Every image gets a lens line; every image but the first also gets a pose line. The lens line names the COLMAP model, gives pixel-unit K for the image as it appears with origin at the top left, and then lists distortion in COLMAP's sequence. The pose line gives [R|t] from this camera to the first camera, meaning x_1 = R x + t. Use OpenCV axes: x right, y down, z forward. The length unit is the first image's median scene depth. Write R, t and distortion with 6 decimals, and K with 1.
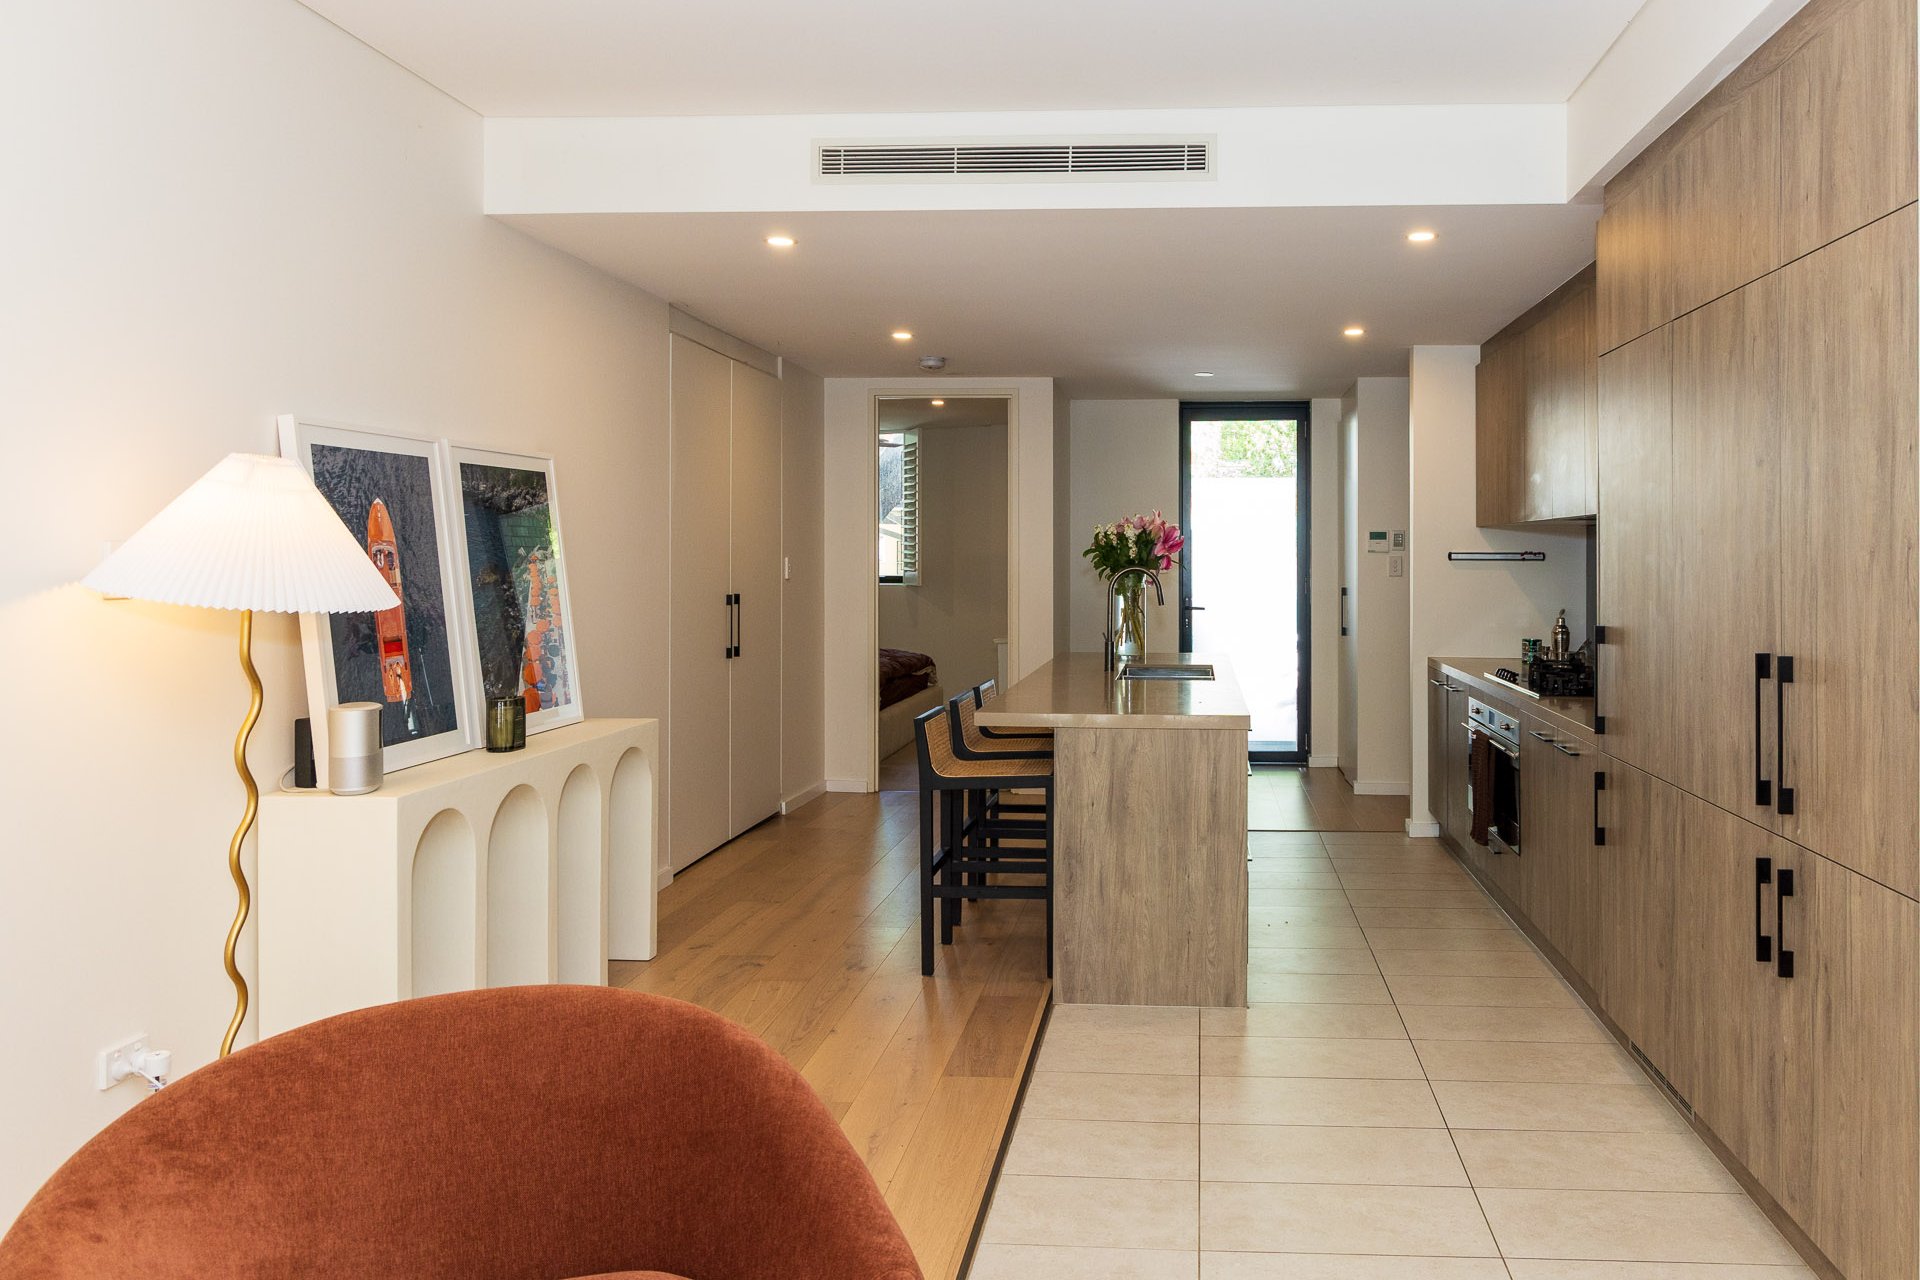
lens RADIAL K [[1375.3, 0, 1159.1], [0, 1375.3, 548.5], [0, 0, 1]] dist [-0.009062, -0.003384]
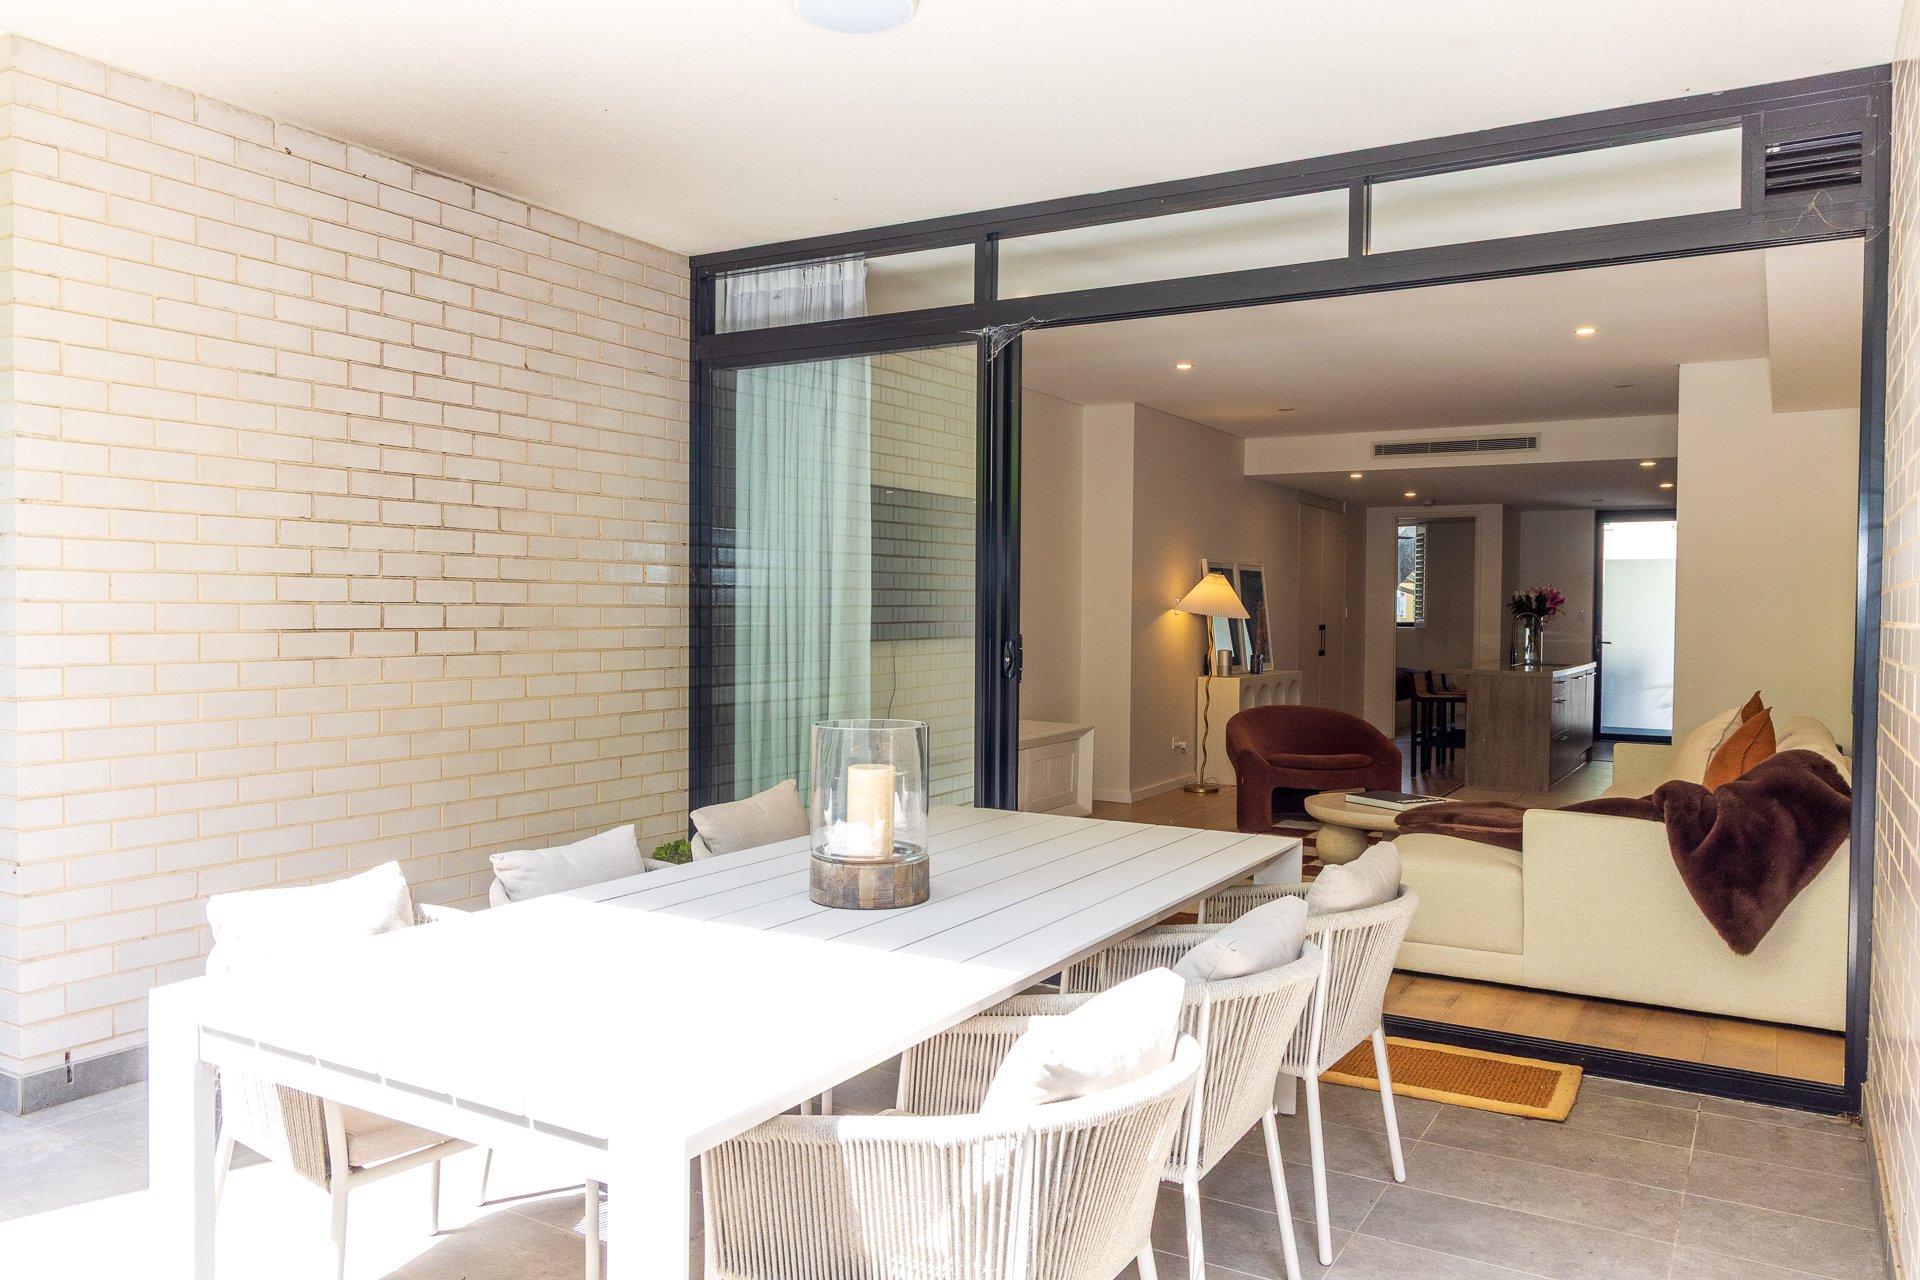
lens RADIAL K [[1376.4, 0, 960.0], [0, 1376.4, 640.0], [0, 0, 1]] dist [0.002826, 0.000152]
pose [[0.872259, 0.019781, -0.488644, 0.338223], [-0.007184, 0.999592, 0.027643, 0.005664], [0.488991, -0.020601, 0.872045, -1.612287]]
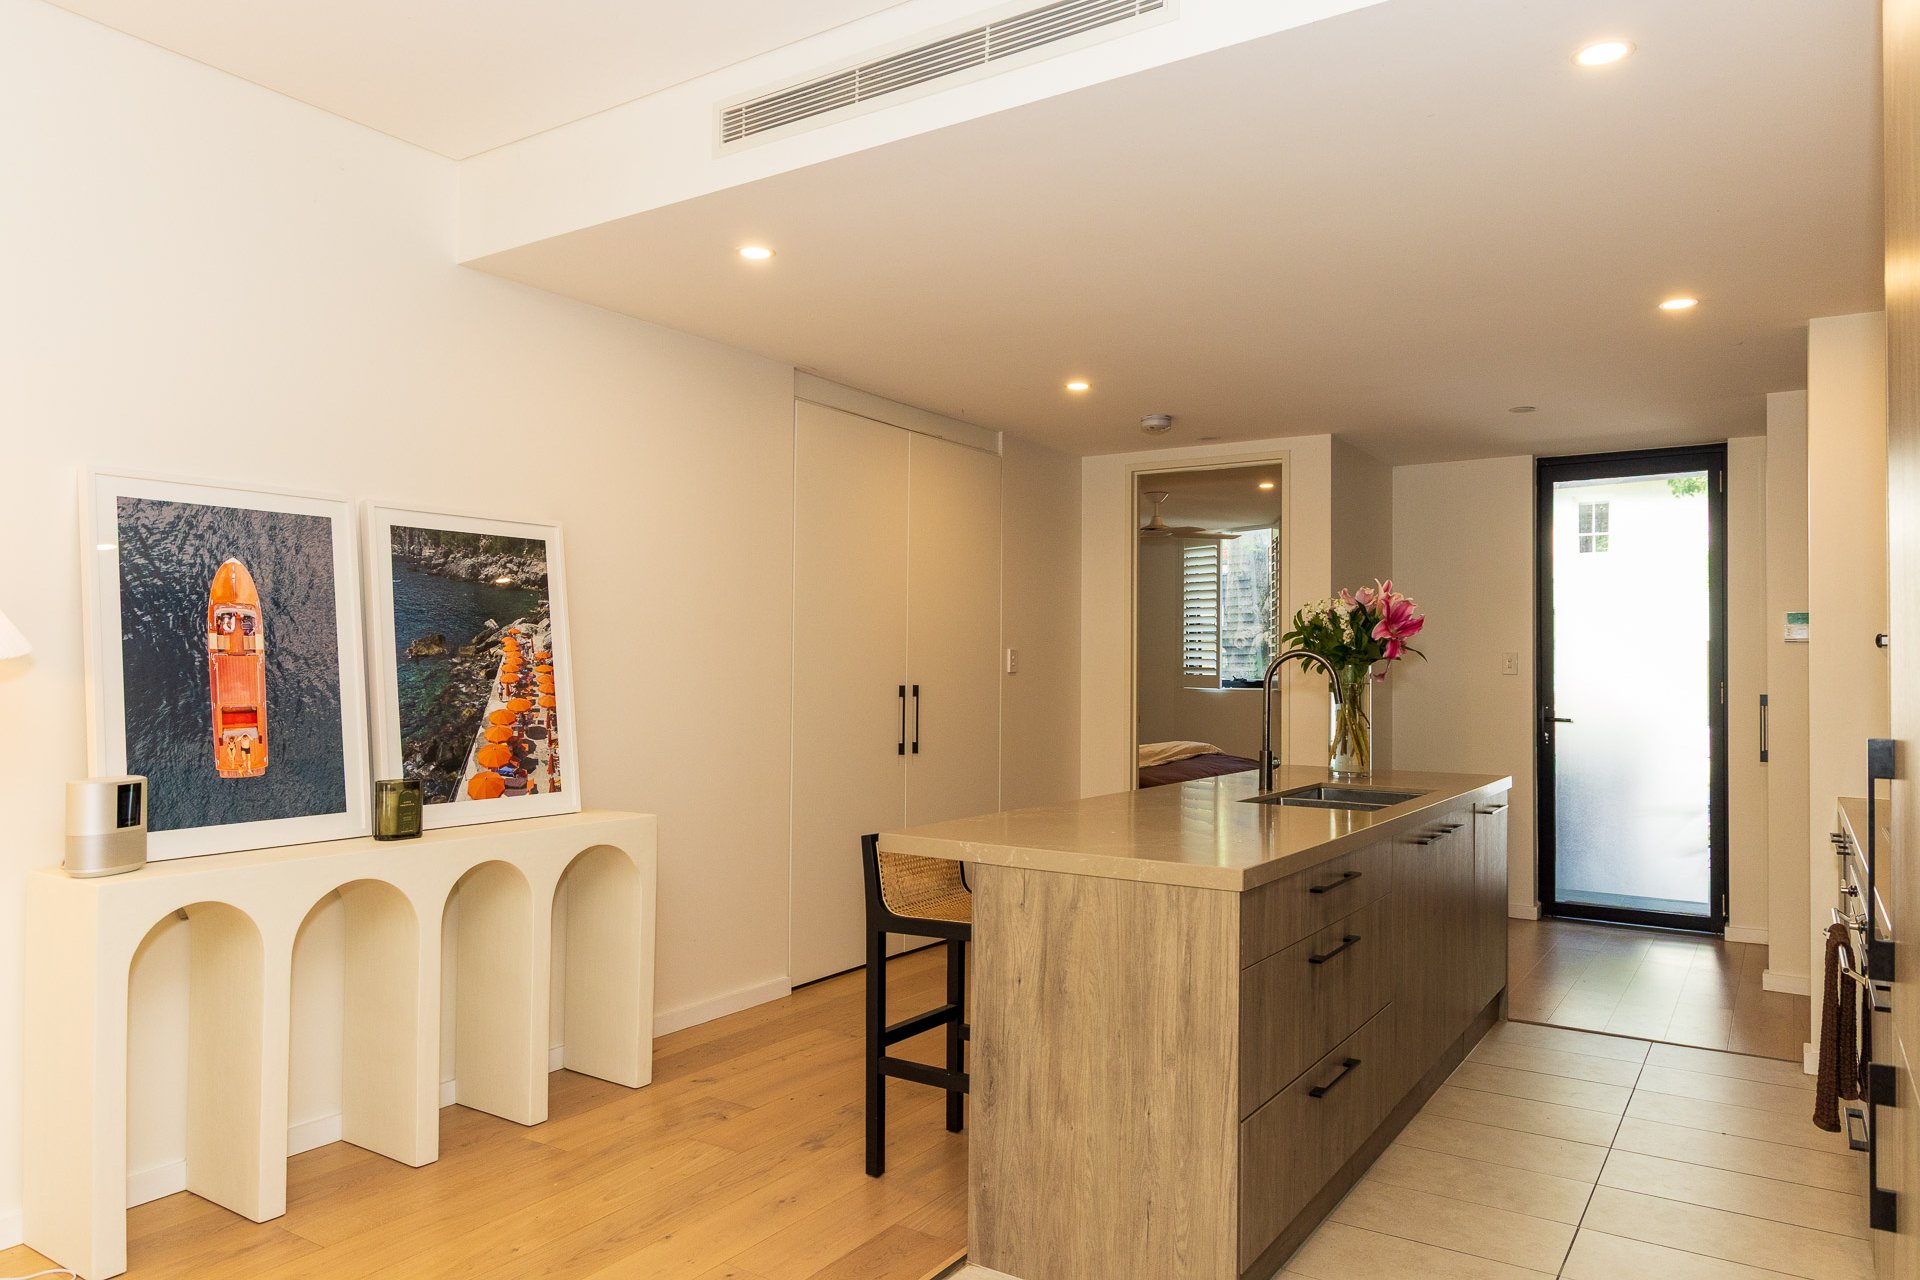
lens RADIAL K [[1279.6, 0, 960.0], [0, 1279.6, 640.0], [0, 0, 1]] dist [0.002356, -0.003777]
pose [[0.851340, -0.008115, -0.524552, 0.260824], [-0.002493, 0.999806, -0.019514, 0.029720], [0.524609, 0.017921, 0.851155, 0.441266]]
